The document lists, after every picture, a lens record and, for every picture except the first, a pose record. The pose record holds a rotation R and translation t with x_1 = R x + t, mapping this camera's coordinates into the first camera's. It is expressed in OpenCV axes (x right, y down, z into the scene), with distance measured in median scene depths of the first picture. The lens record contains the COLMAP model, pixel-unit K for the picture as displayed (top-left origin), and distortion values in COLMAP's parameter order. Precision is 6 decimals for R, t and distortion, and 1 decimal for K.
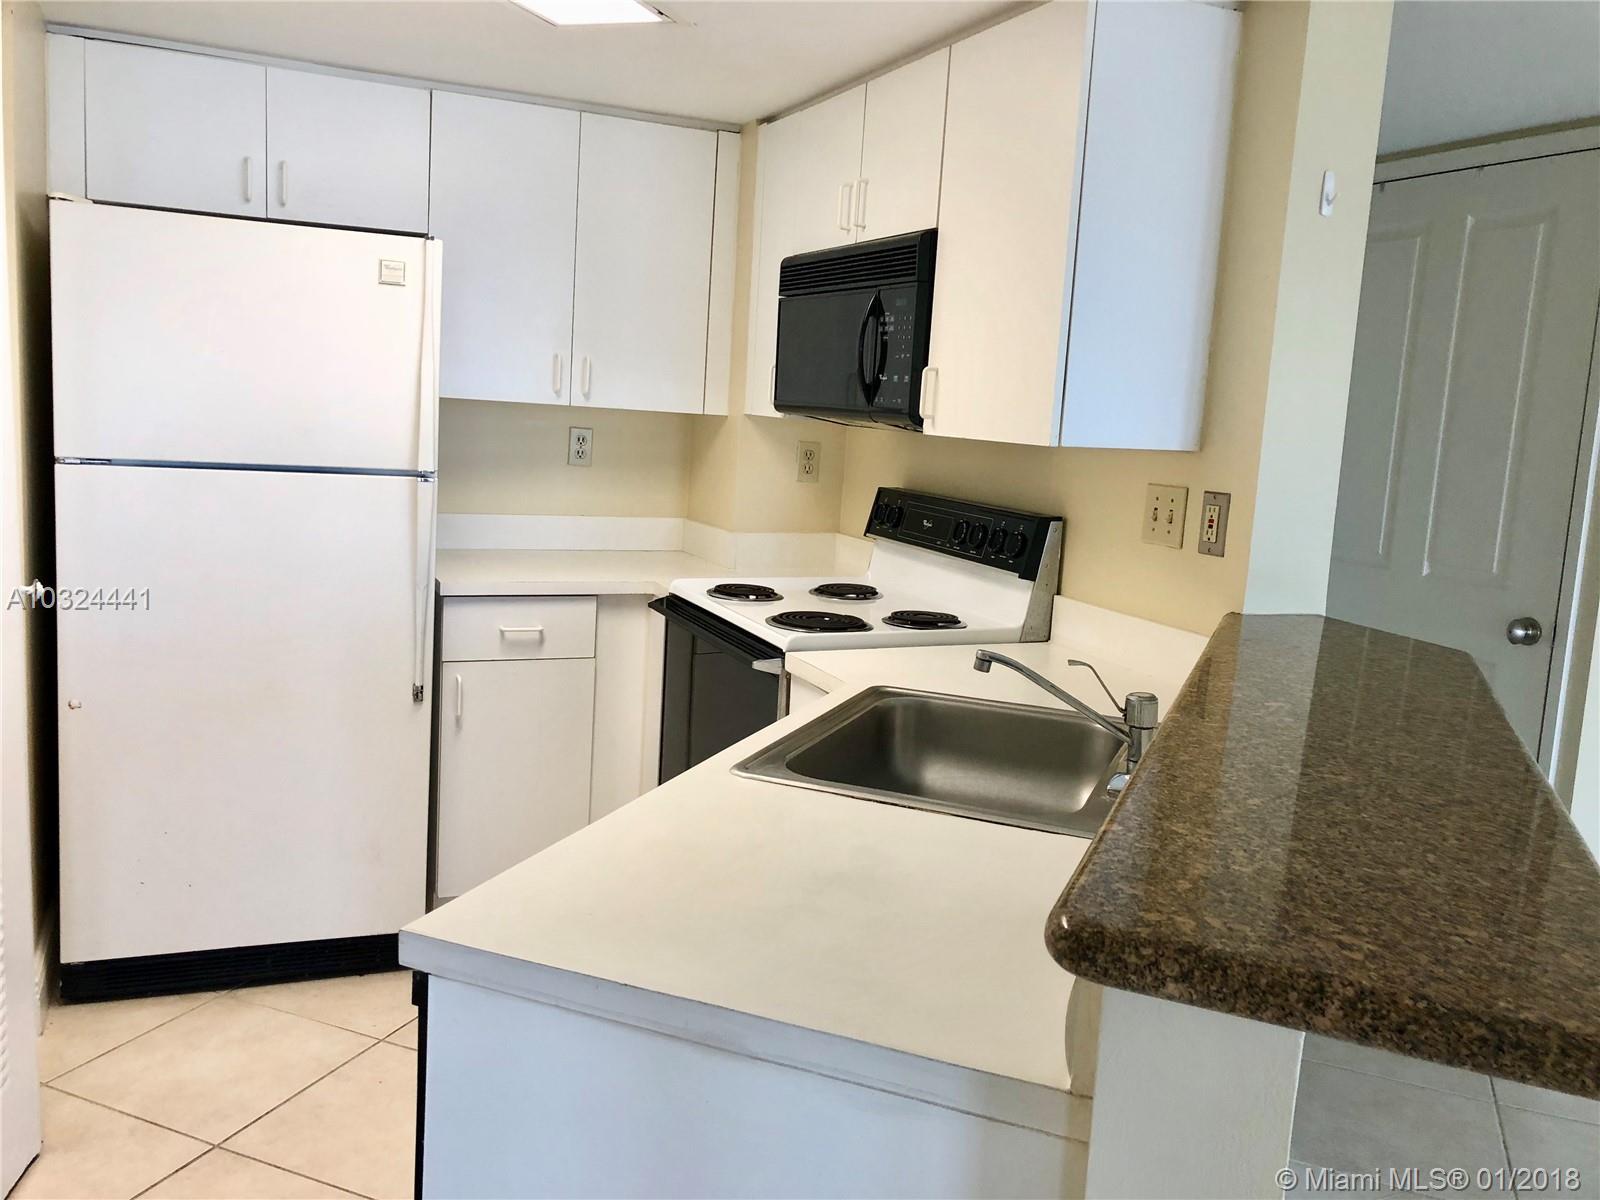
lens RADIAL K [[1337.8, 0, 798.6], [0, 1337.8, 598.2], [0, 0, 1]] dist [-0.002973, 0.001449]
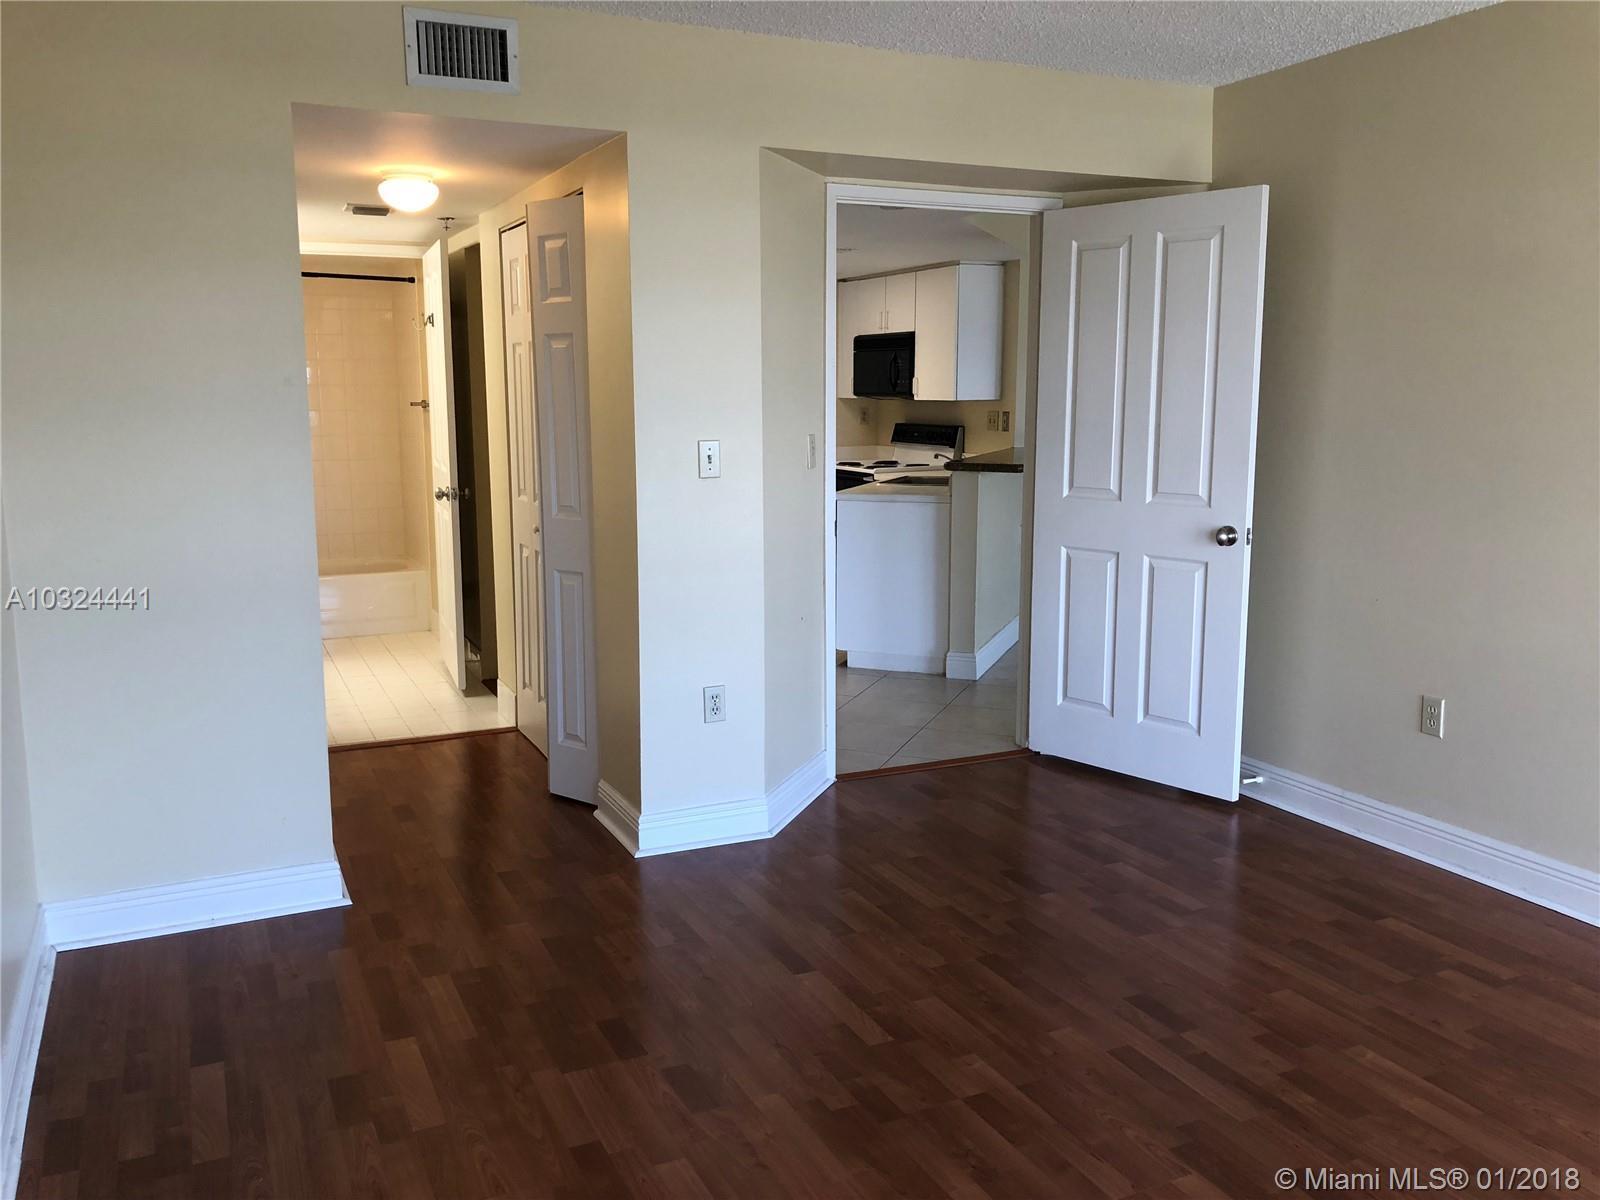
lens RADIAL K [[1337.8, 0, 801.8], [0, 1337.8, 601.3], [0, 0, 1]] dist [-0.002973, 0.001449]
pose [[0.998398, -0.054329, 0.015830, -0.217488], [0.054215, 0.998501, 0.007540, 0.278230], [-0.016216, -0.006670, 0.999846, -1.895703]]
